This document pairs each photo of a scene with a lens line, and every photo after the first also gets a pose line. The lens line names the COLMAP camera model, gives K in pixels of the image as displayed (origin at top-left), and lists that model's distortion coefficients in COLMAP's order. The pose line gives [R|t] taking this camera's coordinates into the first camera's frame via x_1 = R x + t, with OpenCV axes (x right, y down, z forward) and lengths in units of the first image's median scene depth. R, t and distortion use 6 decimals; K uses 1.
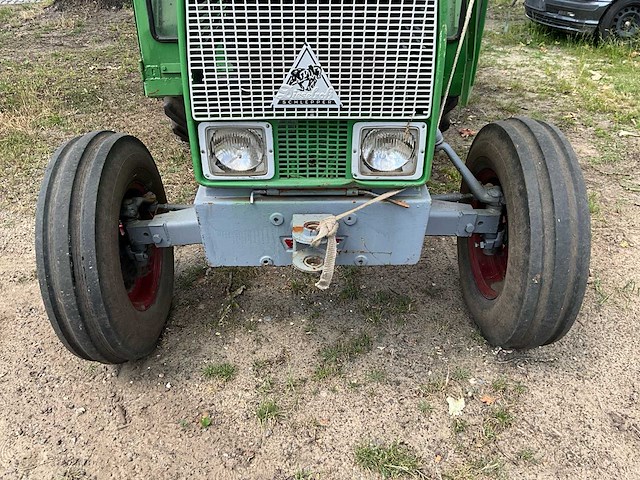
lens RADIAL K [[524.6, 0, 318.0], [0, 524.6, 235.0], [0, 0, 1]] dist [0.108602, -0.215749]
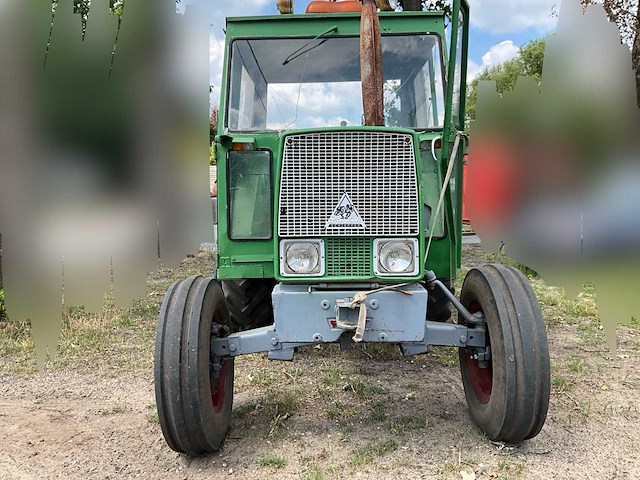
lens RADIAL K [[515.5, 0, 320.2], [0, 515.5, 236.9], [0, 0, 1]] dist [0.113791, -0.201055]
pose [[0.999559, -0.011848, -0.027234, -0.049555], [-0.001928, 0.889162, -0.457589, 0.468011], [0.029637, 0.457440, 0.888747, -0.402187]]
